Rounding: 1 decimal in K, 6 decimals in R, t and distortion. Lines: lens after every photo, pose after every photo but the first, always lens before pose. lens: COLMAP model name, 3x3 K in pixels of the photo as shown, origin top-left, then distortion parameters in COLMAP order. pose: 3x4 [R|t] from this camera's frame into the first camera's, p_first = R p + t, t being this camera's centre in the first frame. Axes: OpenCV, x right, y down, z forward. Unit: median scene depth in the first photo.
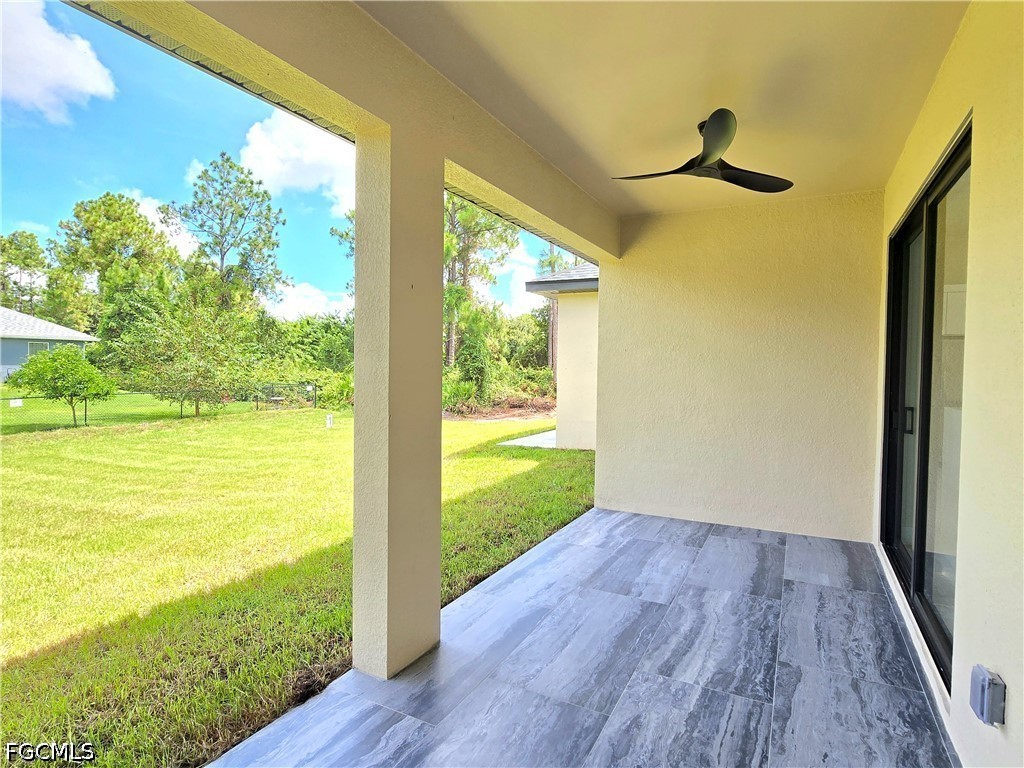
lens RADIAL K [[435.2, 0, 518.0], [0, 435.2, 380.6], [0, 0, 1]] dist [0.001373, 0.000350]
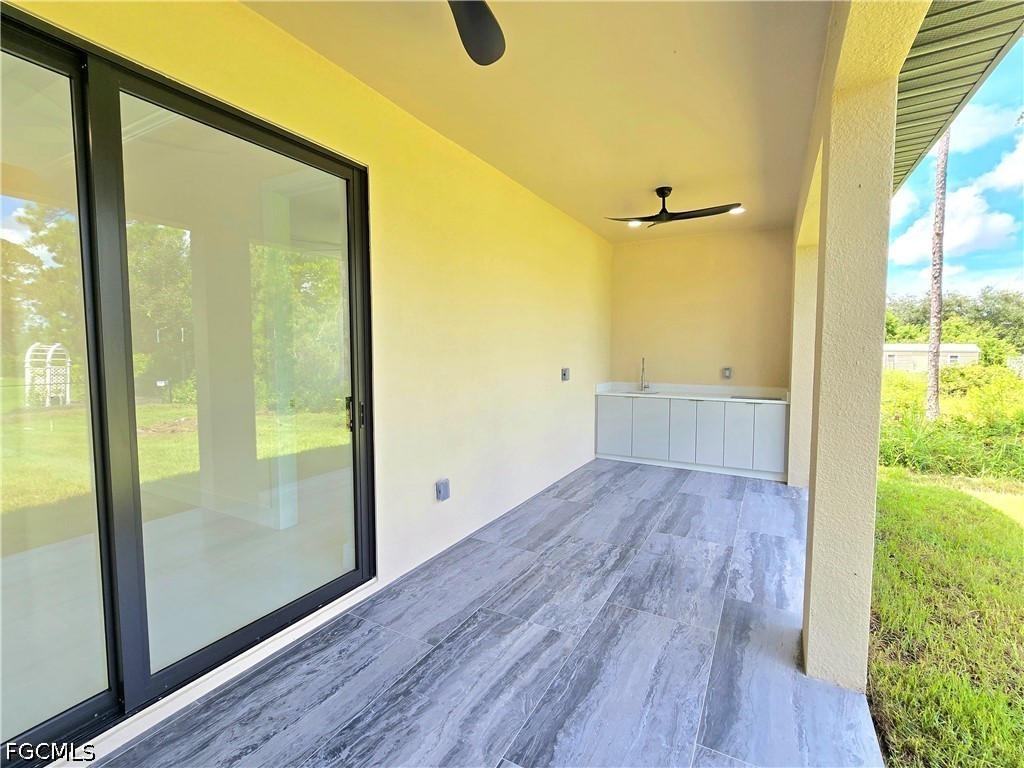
lens RADIAL K [[435.2, 0, 518.0], [0, 435.2, 380.6], [0, 0, 1]] dist [0.001373, 0.000350]
pose [[-0.999774, -0.015031, -0.015038, 0.441489], [-0.016527, 0.994347, 0.104881, -0.056021], [0.013376, 0.105106, -0.994371, 1.945467]]
